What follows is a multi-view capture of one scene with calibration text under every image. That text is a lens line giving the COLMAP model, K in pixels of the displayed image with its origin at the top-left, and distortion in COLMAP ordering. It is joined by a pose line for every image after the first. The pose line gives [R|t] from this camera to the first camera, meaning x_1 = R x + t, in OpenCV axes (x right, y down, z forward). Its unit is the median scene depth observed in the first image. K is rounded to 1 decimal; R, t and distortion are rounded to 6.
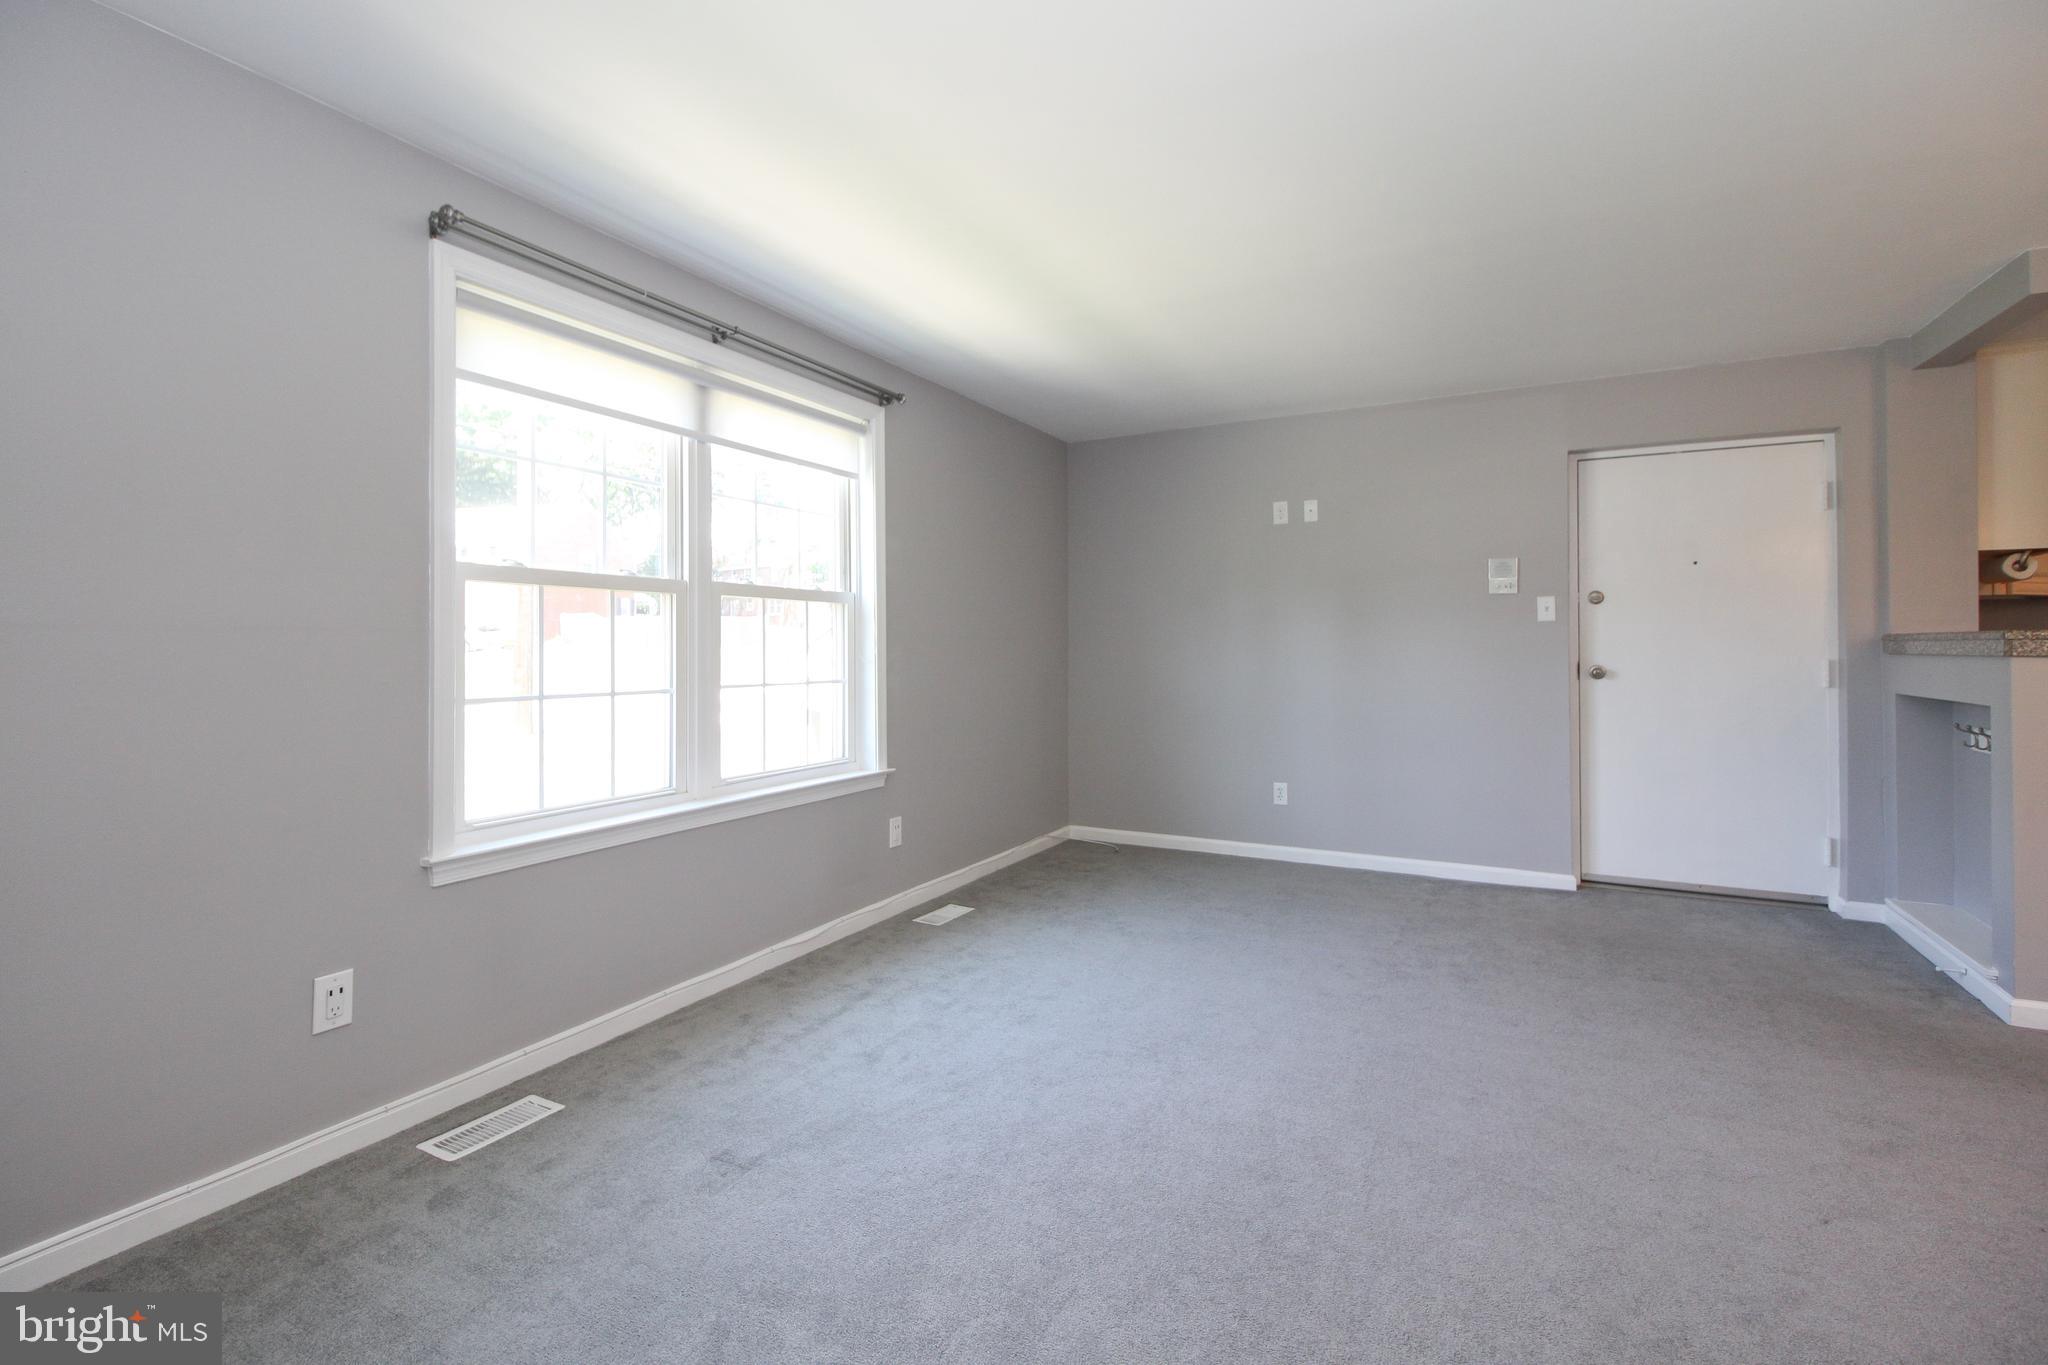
lens RADIAL K [[927.5, 0, 1024.1], [0, 927.5, 636.9], [0, 0, 1]] dist [0.019554, -0.011809]
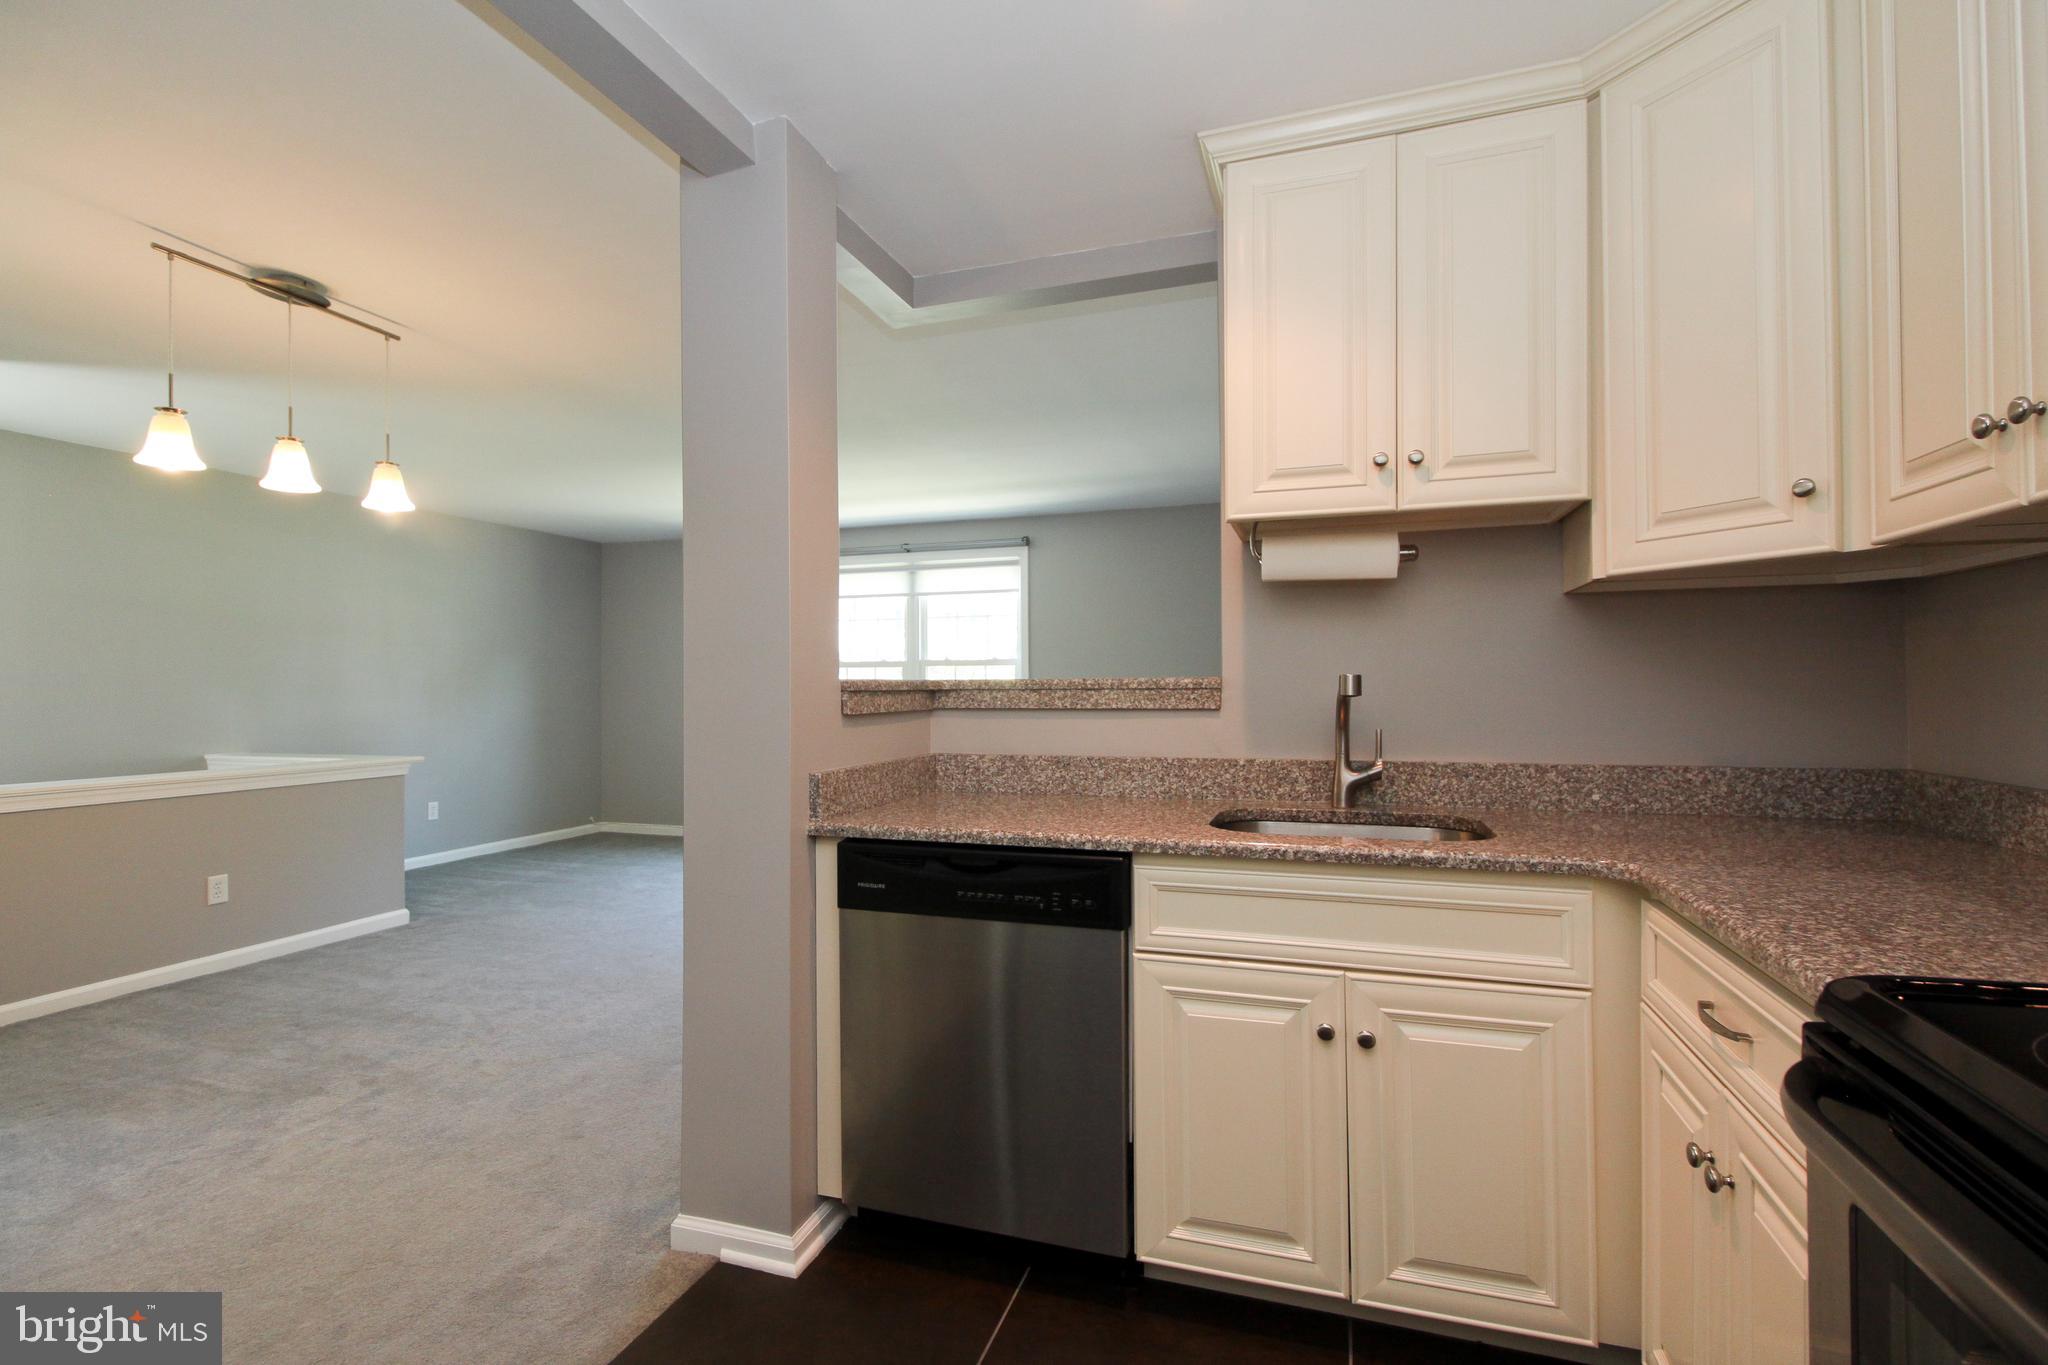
lens RADIAL K [[947.4, 0, 1017.4], [0, 947.4, 678.2], [0, 0, 1]] dist [0.015101, -0.013071]
pose [[0.158269, -0.009200, -0.987353, 1.585124], [0.013811, 0.999879, -0.007103, 0.000322], [0.987299, -0.012512, 0.158377, 0.742573]]
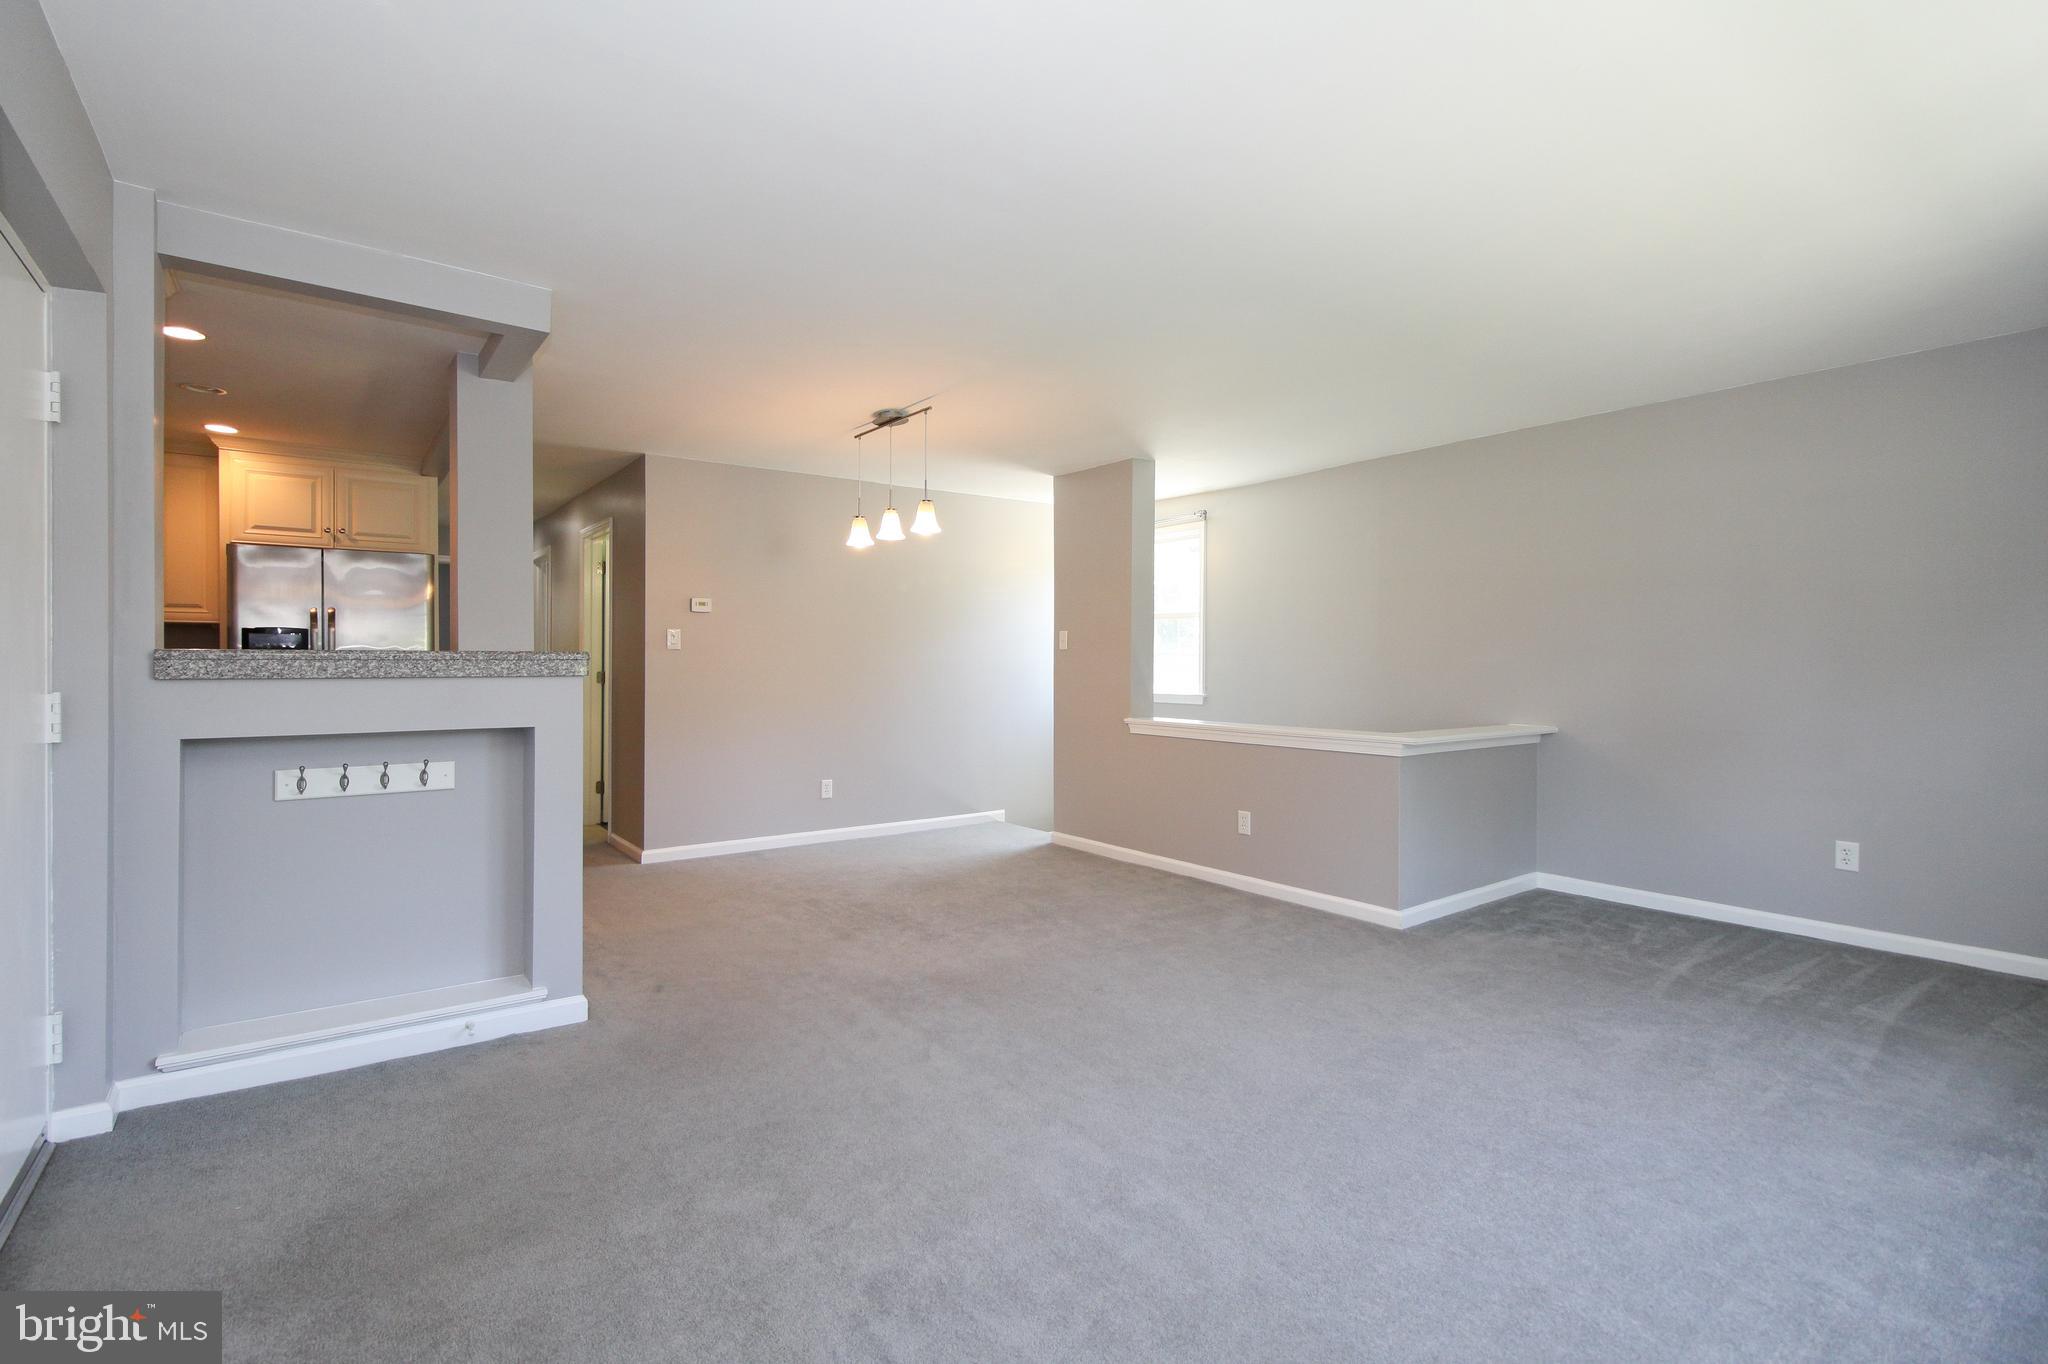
lens RADIAL K [[932.7, 0, 1008.8], [0, 932.7, 664.8], [0, 0, 1]] dist [0.019352, -0.012886]
pose [[-0.903250, 0.000612, 0.429114, 0.115979], [-0.001949, 0.999983, -0.005529, 0.009911], [-0.429110, -0.005831, -0.903234, 1.322408]]
